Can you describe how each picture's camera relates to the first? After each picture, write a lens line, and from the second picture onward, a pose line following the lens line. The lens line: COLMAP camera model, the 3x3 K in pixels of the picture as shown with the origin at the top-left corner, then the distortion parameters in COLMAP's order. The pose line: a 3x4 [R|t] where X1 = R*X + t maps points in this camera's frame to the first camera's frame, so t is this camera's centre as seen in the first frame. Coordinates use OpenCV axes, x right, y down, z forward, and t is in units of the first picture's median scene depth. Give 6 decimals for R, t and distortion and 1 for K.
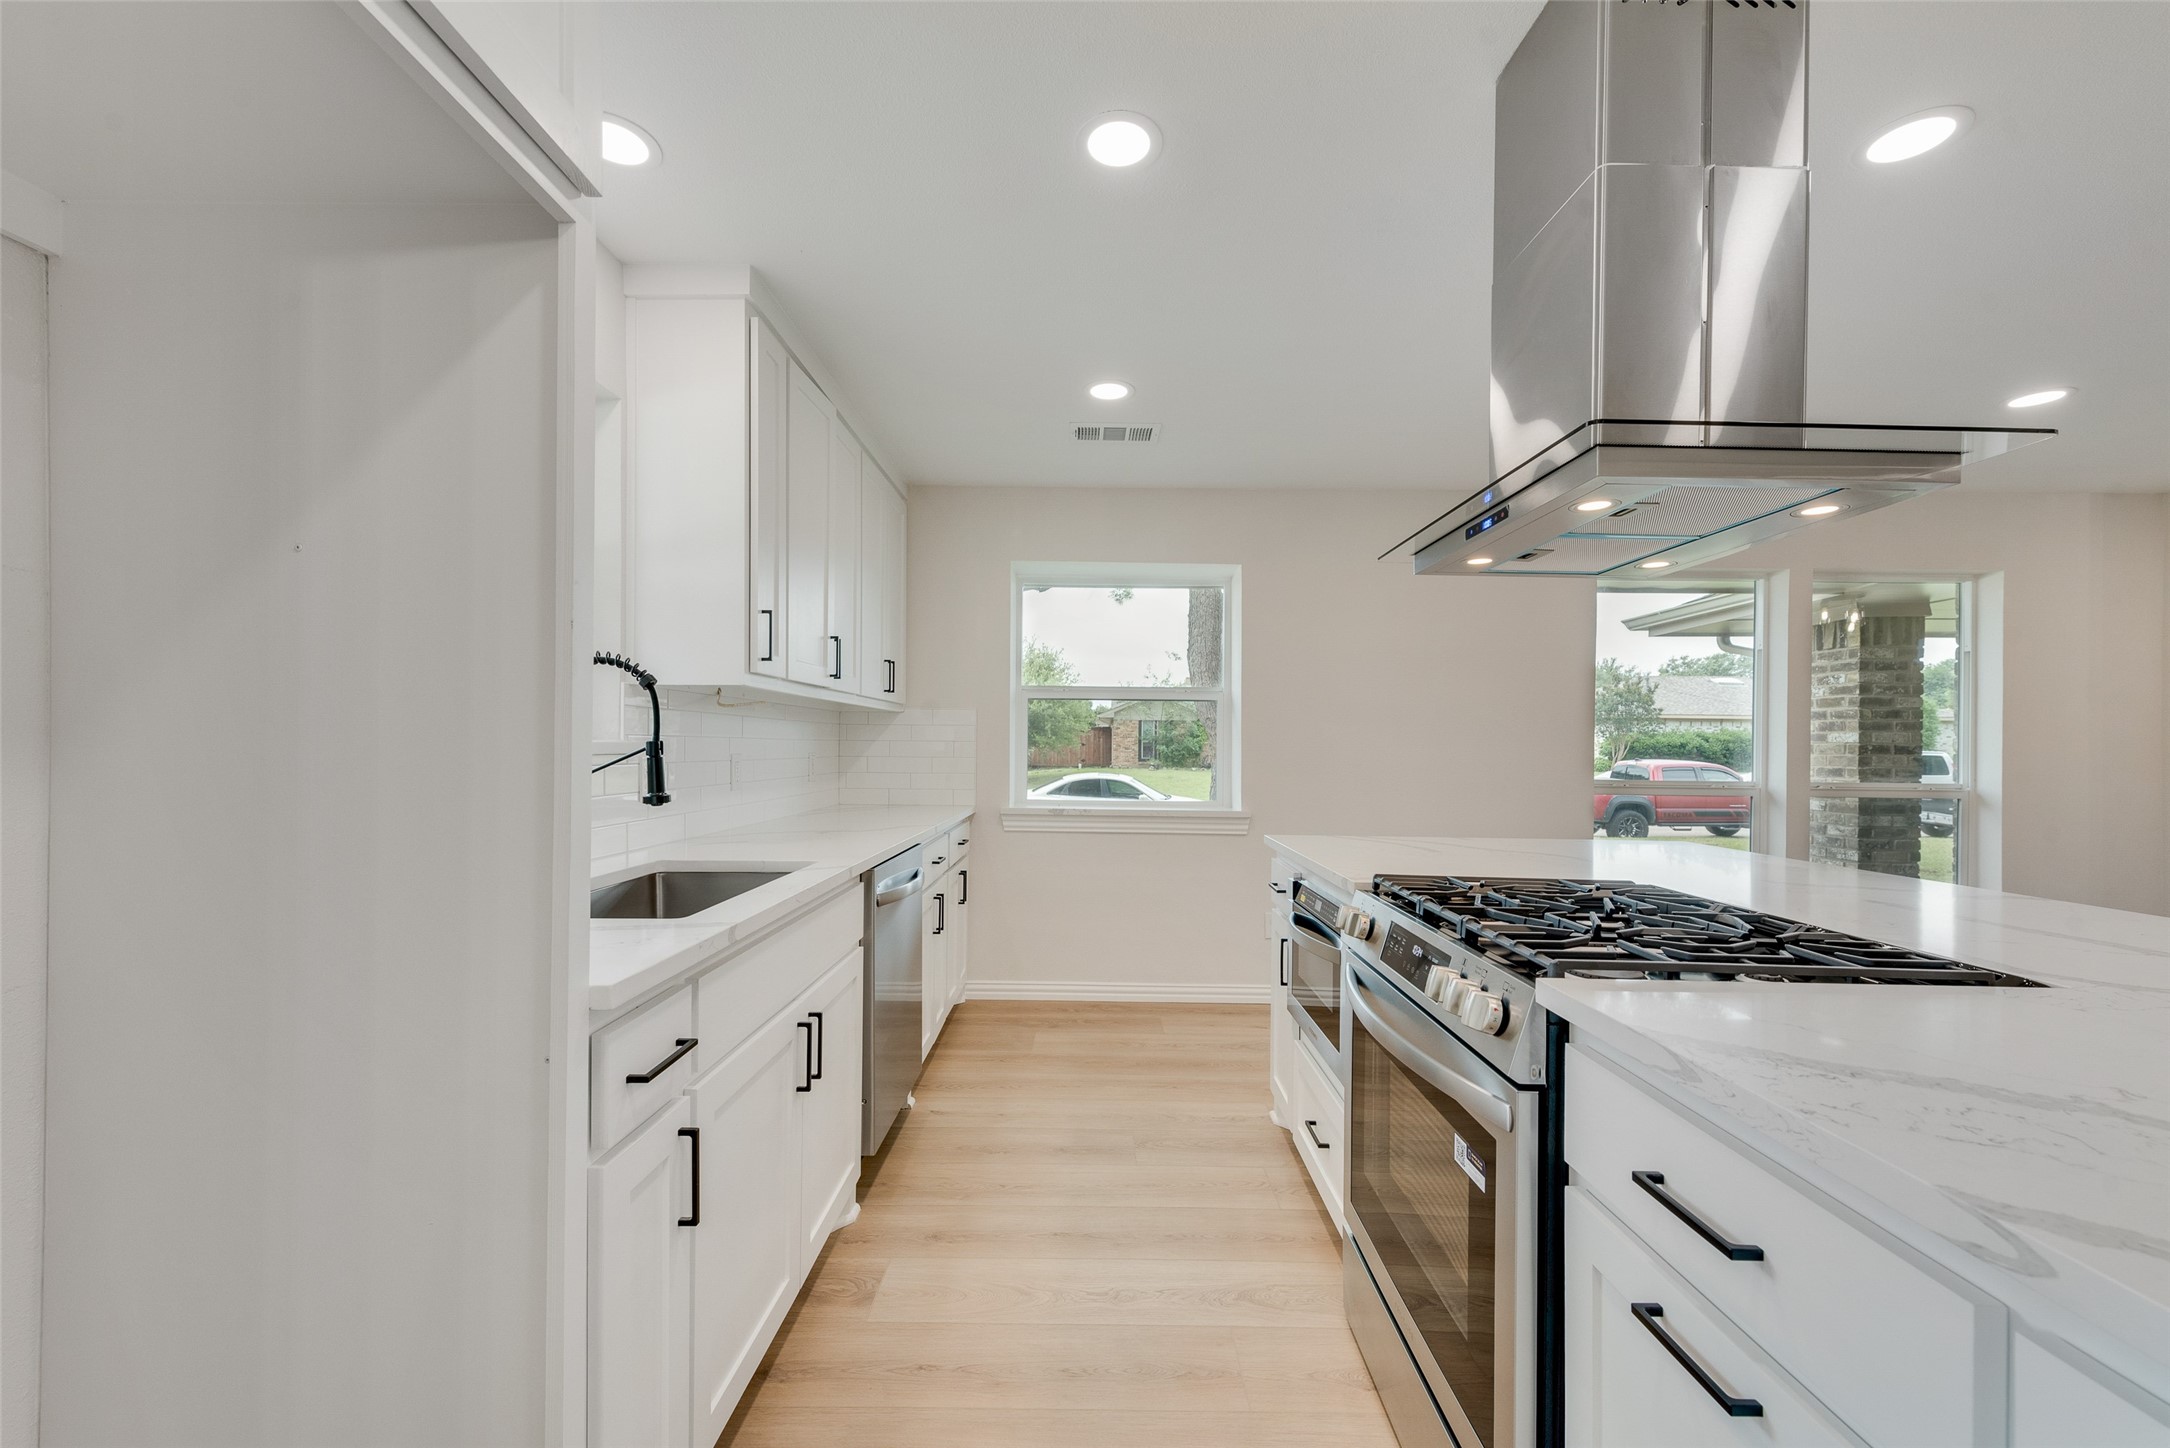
lens RADIAL K [[856.6, 0, 1081.8], [0, 856.6, 743.7], [0, 0, 1]] dist [0.016195, -0.005266]
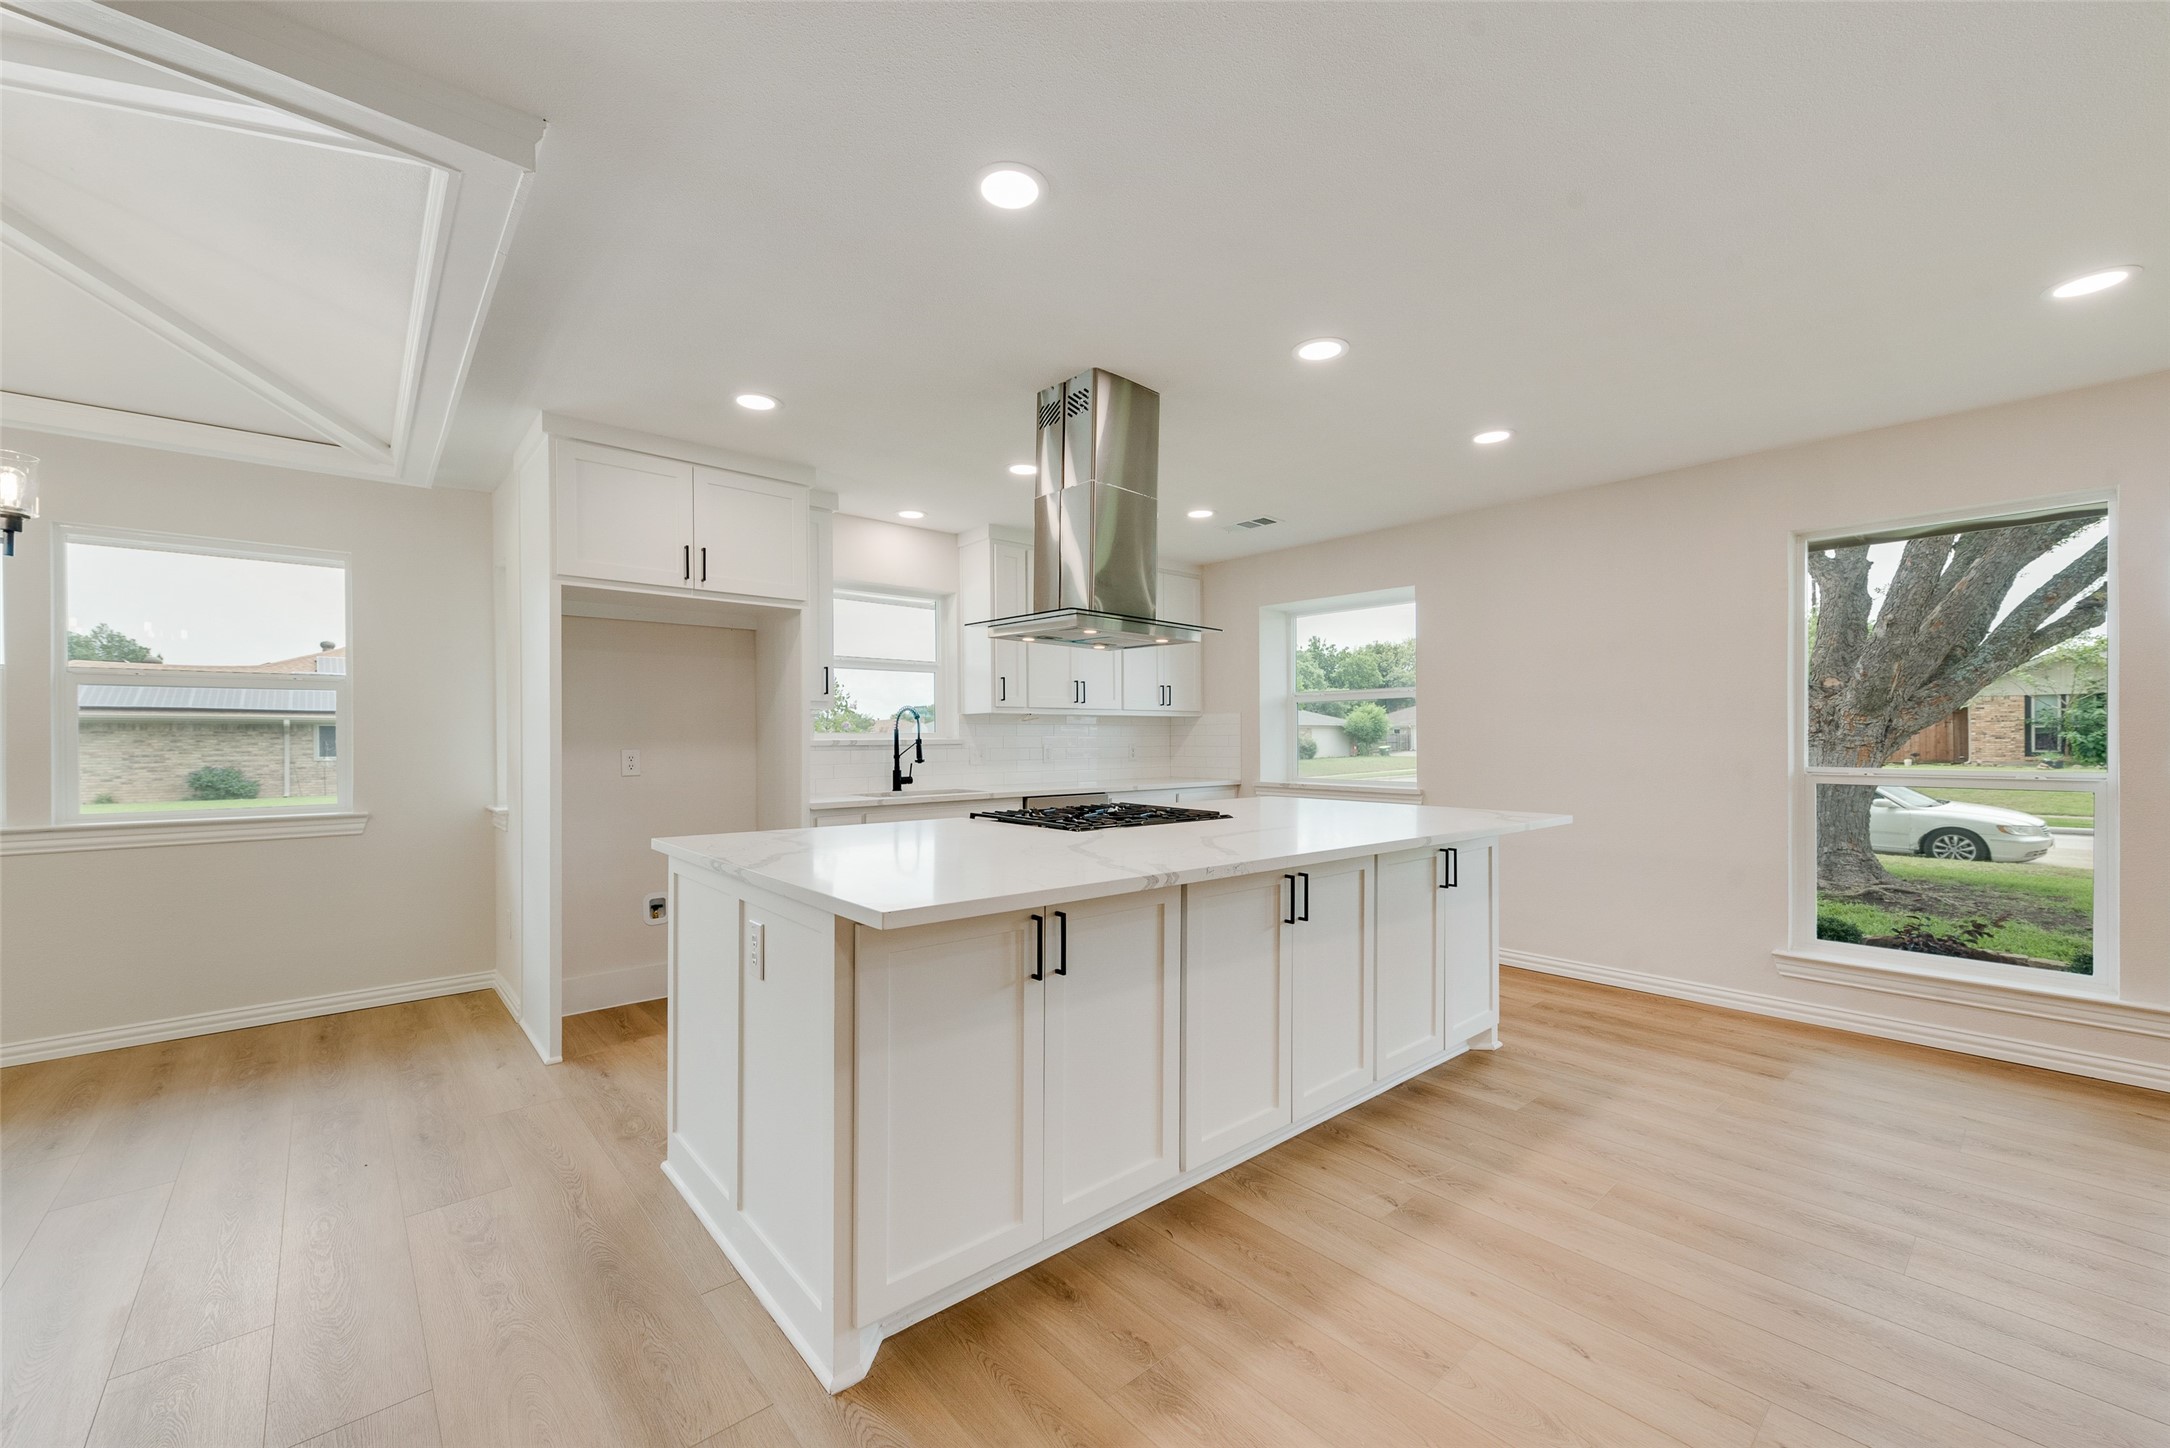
lens RADIAL K [[856.6, 0, 1081.8], [0, 856.6, 743.7], [0, 0, 1]] dist [0.016195, -0.005266]
pose [[0.665533, -0.009009, -0.746314, 0.852848], [0.013377, 0.999911, -0.000142, 0.009005], [0.746248, -0.009889, 0.665594, -0.176123]]
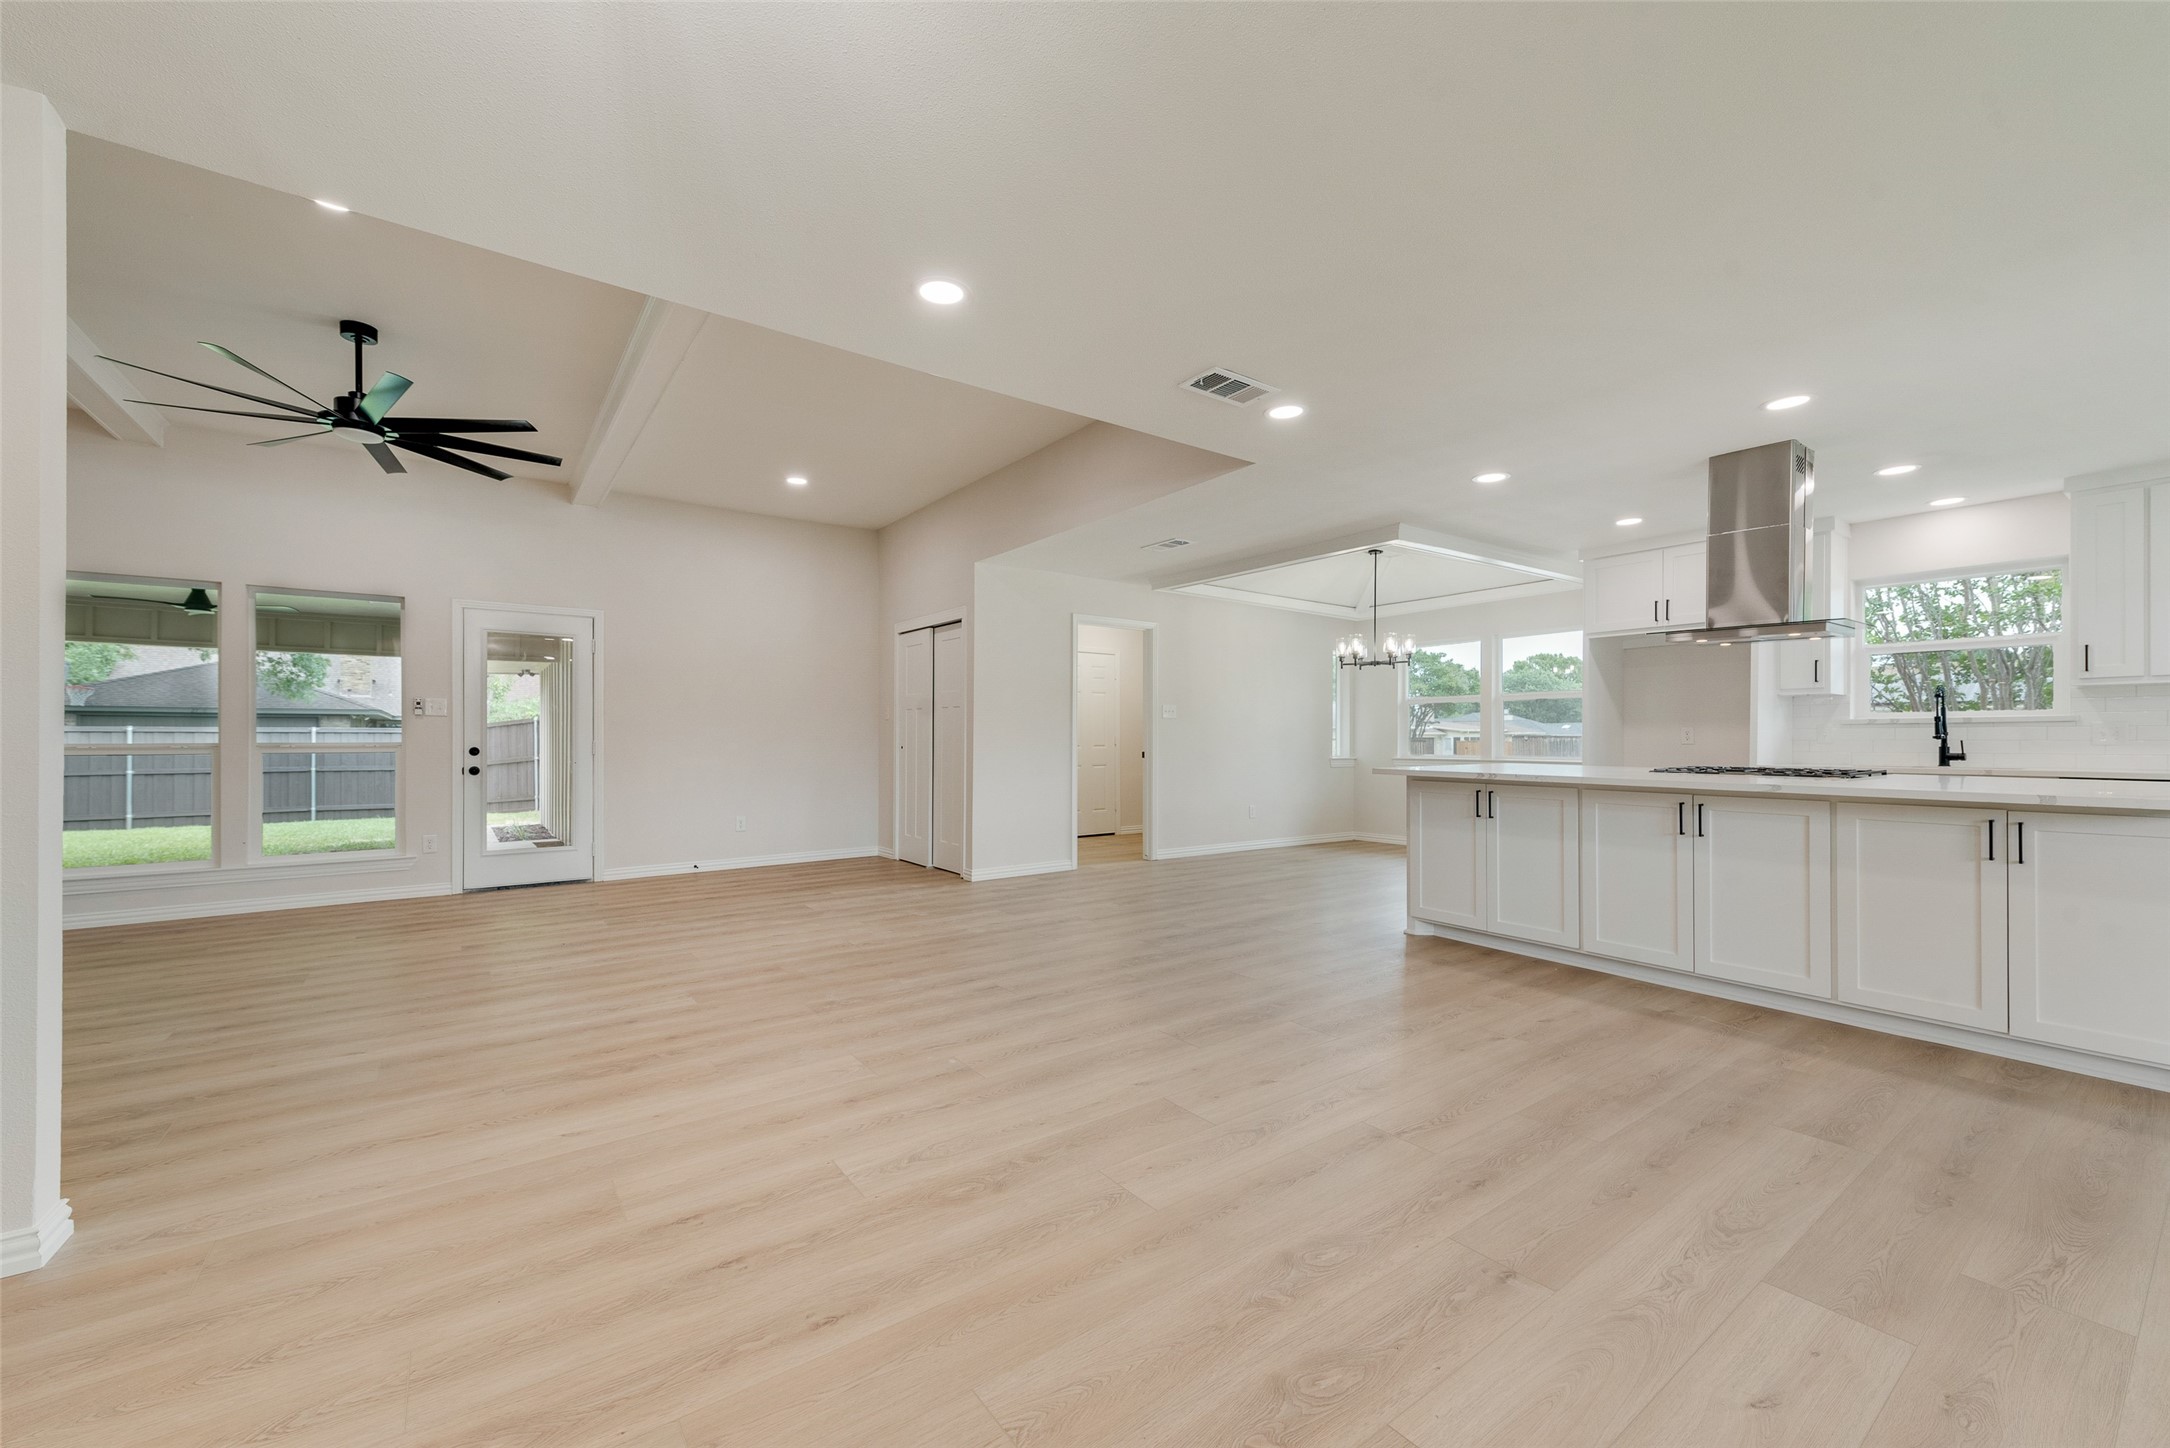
lens RADIAL K [[854.0, 0, 1083.5], [0, 854.0, 736.0], [0, 0, 1]] dist [0.016306, -0.004922]
pose [[-0.802508, -0.009801, -0.596561, 1.609171], [-0.003952, 0.999930, -0.011112, 0.049096], [0.596628, -0.006560, -0.802491, 0.760802]]
